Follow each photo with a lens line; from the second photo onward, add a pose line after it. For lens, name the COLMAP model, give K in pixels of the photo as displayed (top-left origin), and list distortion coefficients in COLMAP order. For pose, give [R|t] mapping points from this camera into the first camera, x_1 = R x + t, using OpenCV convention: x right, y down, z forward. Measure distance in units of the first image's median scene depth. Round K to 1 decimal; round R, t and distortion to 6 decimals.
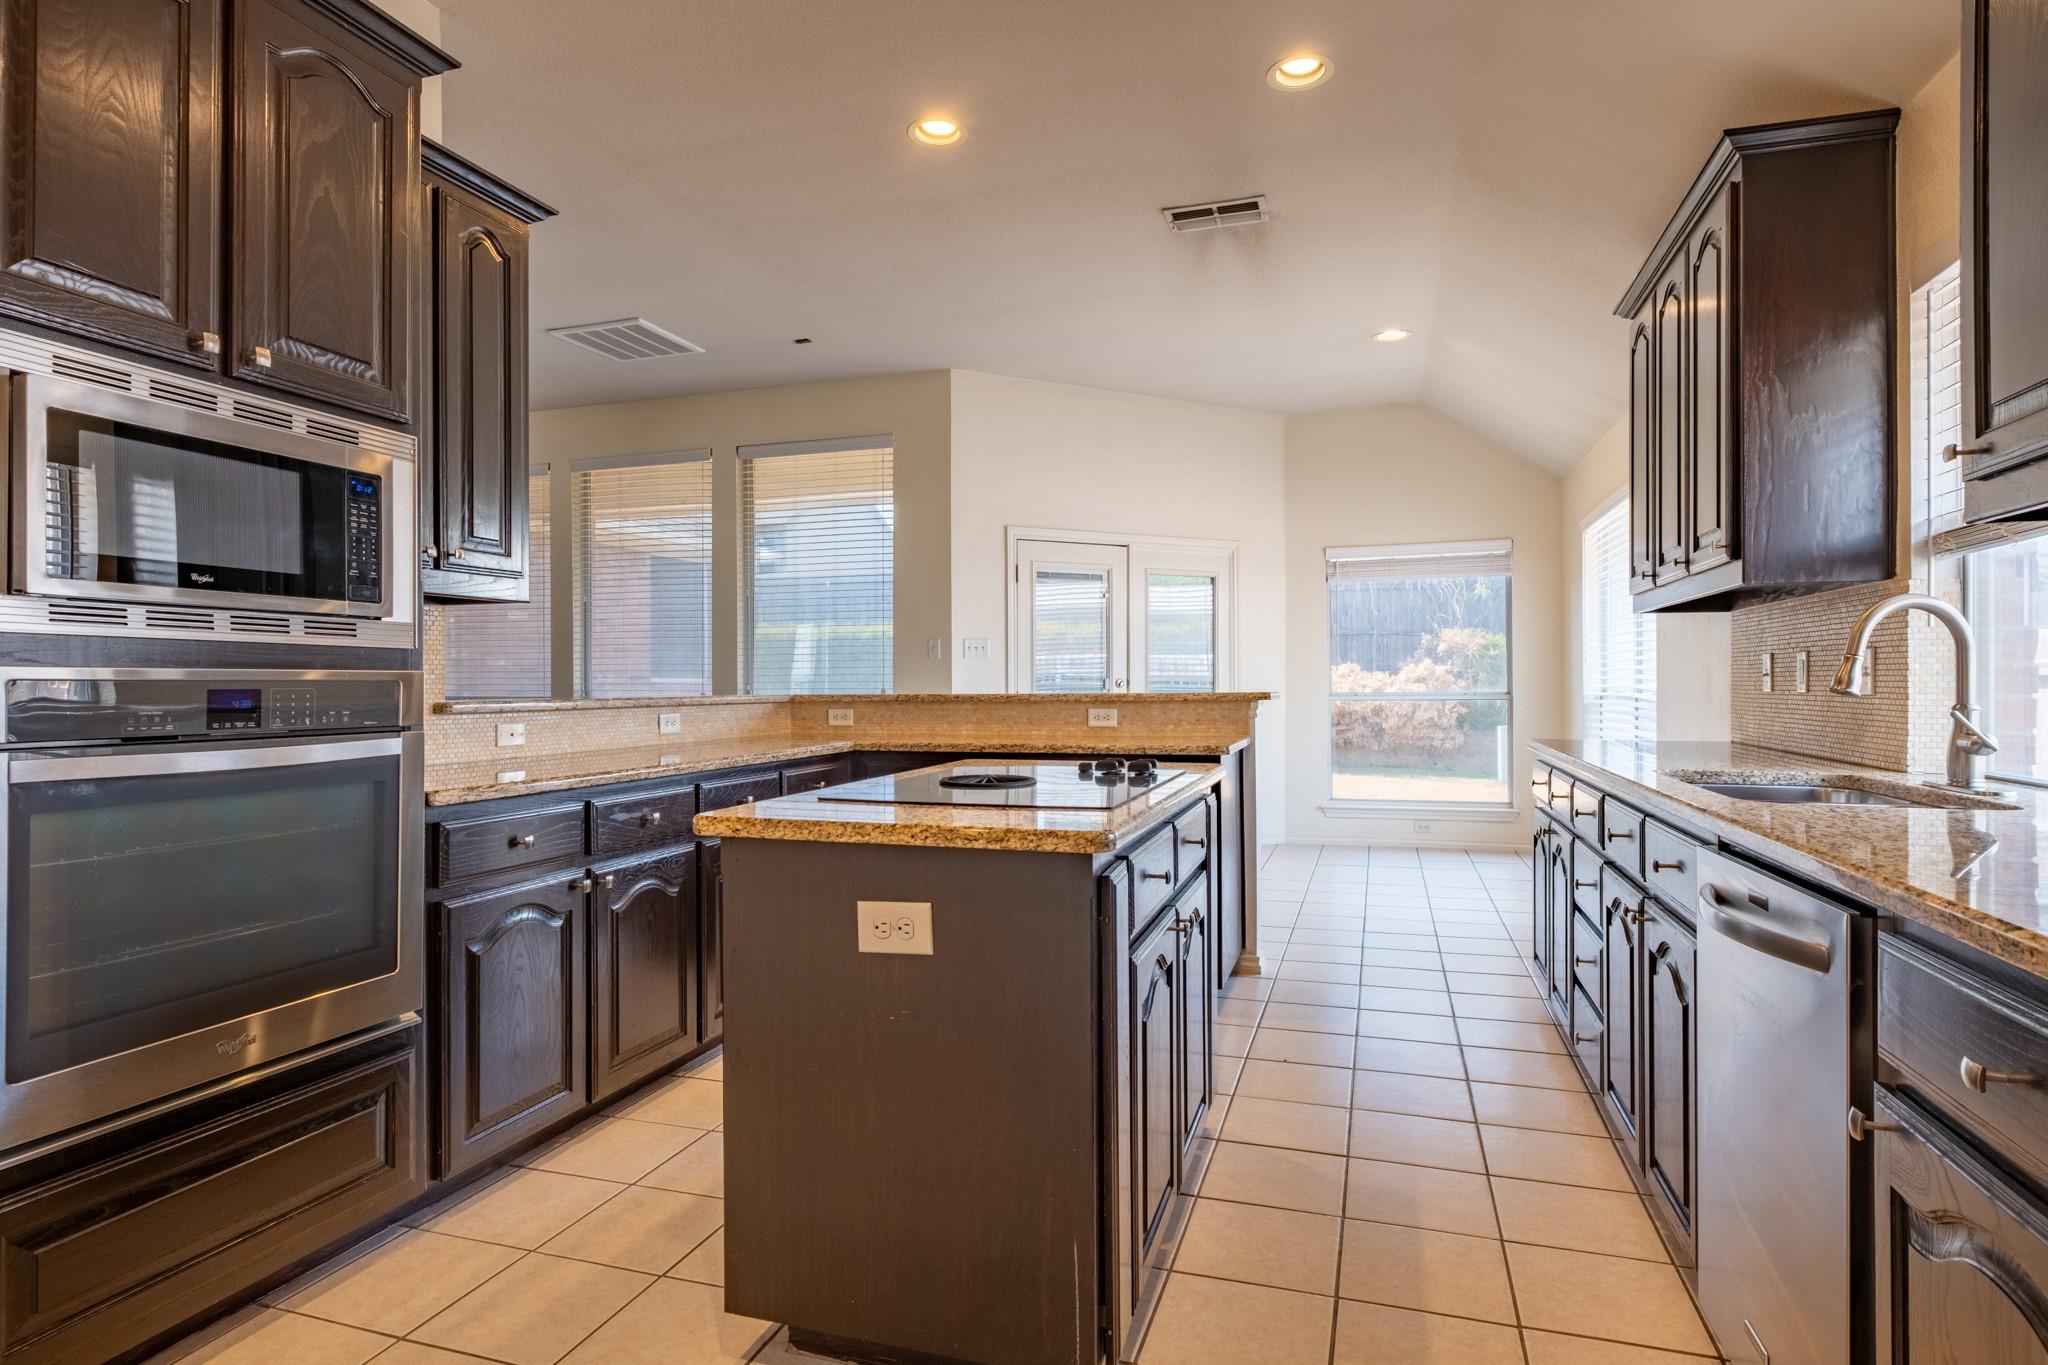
lens RADIAL K [[1118.1, 0, 1013.1], [0, 1118.1, 683.8], [0, 0, 1]] dist [0.002034, -0.001229]
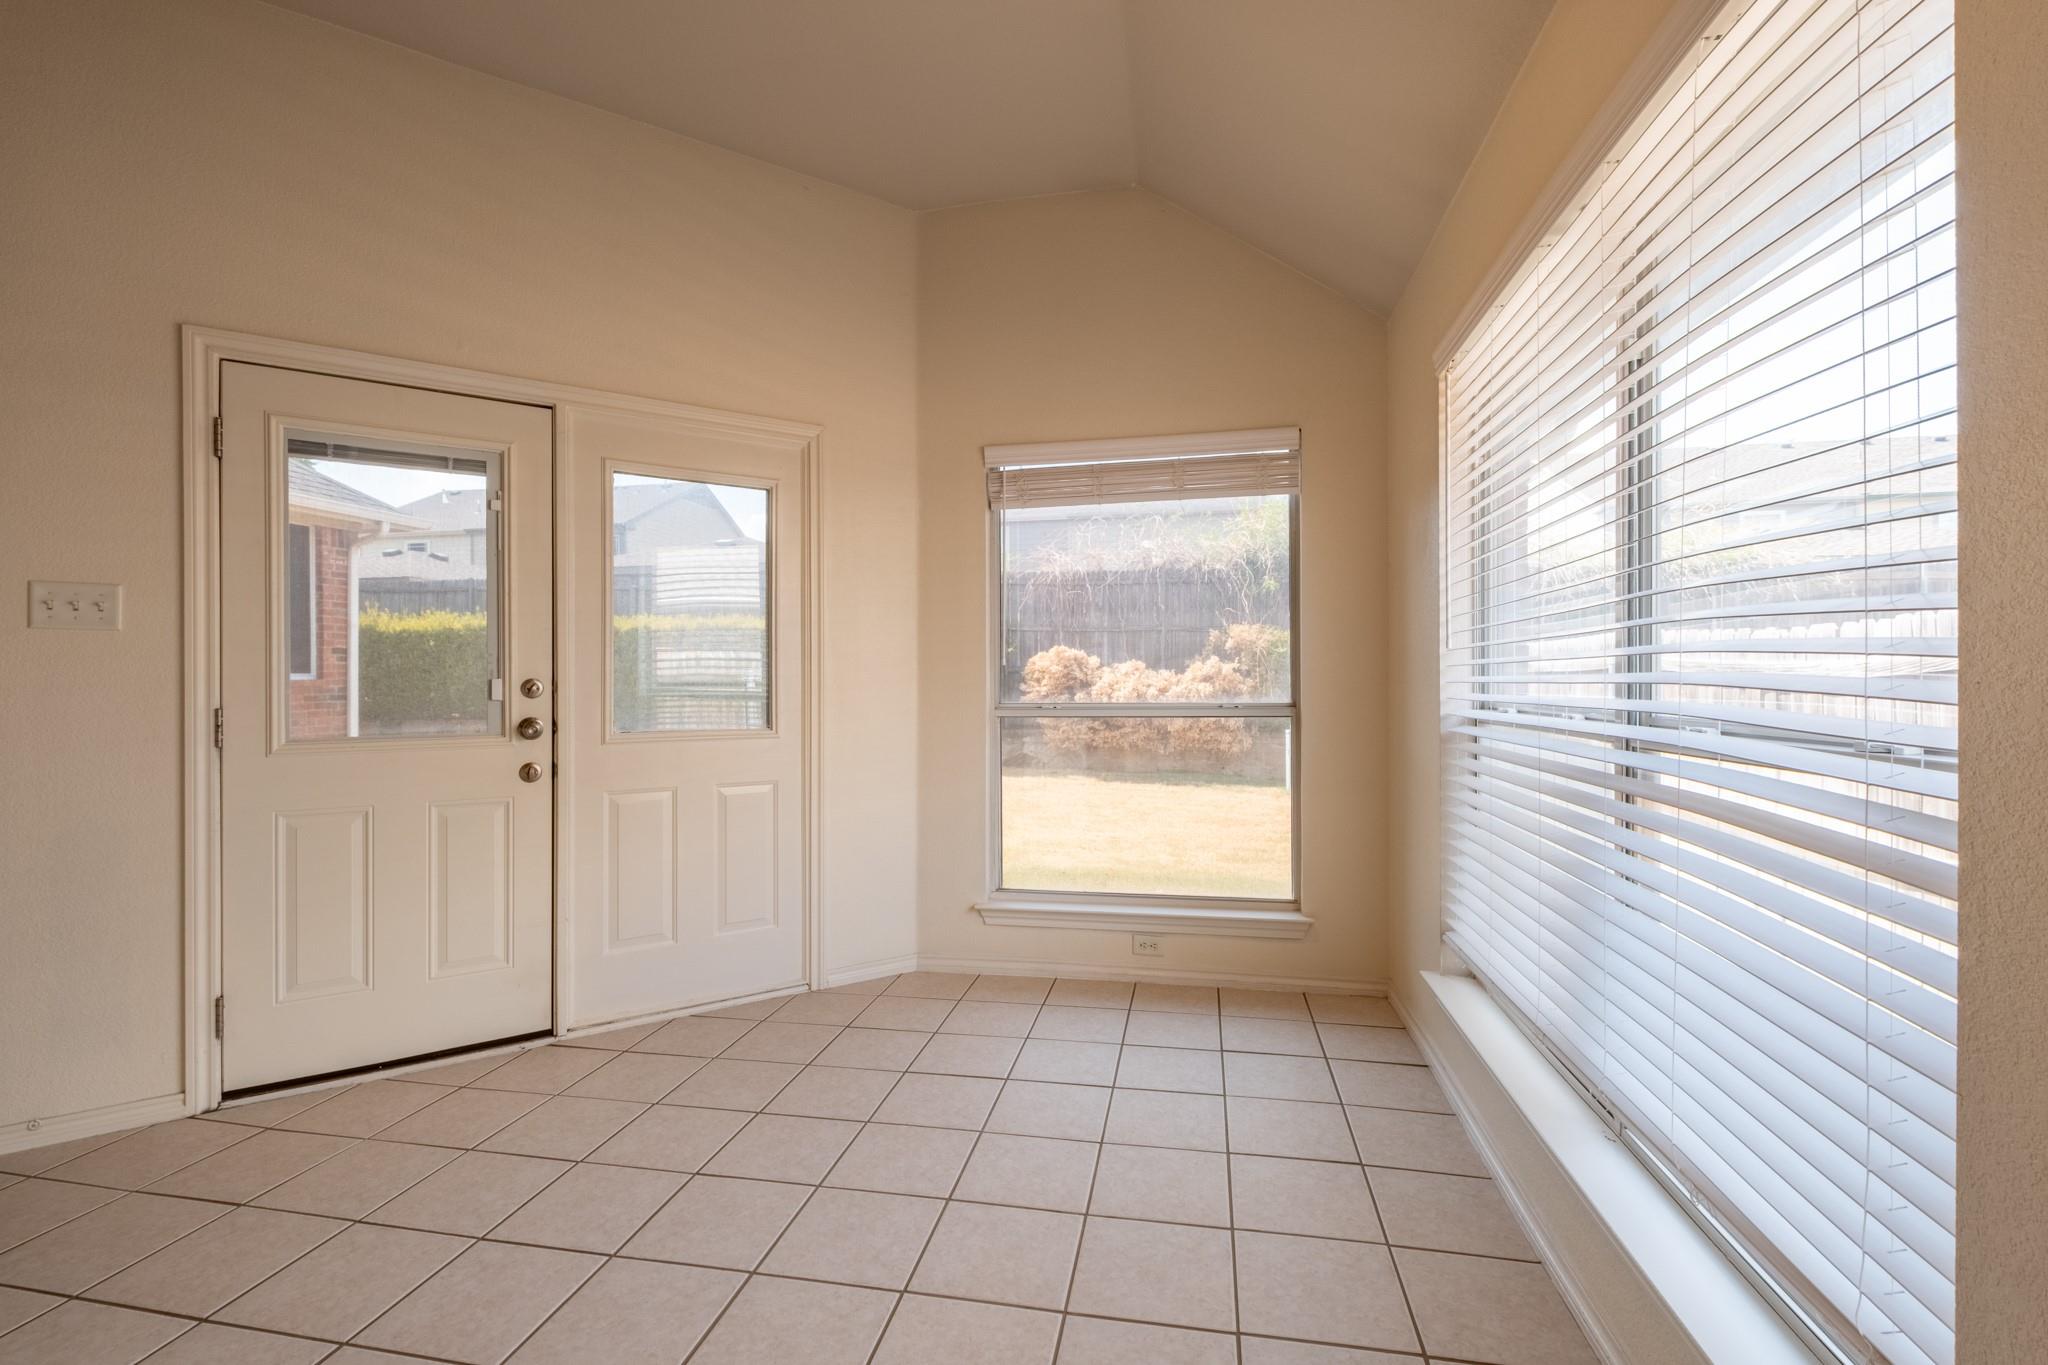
lens RADIAL K [[908.7, 0, 1031.2], [0, 908.7, 676.5], [0, 0, 1]] dist [-0.002271, -0.000089]
pose [[0.991523, 0.002799, 0.129903, 0.125350], [-0.002254, 0.999988, -0.004344, -0.001835], [-0.129914, 0.004014, 0.991517, 0.280021]]
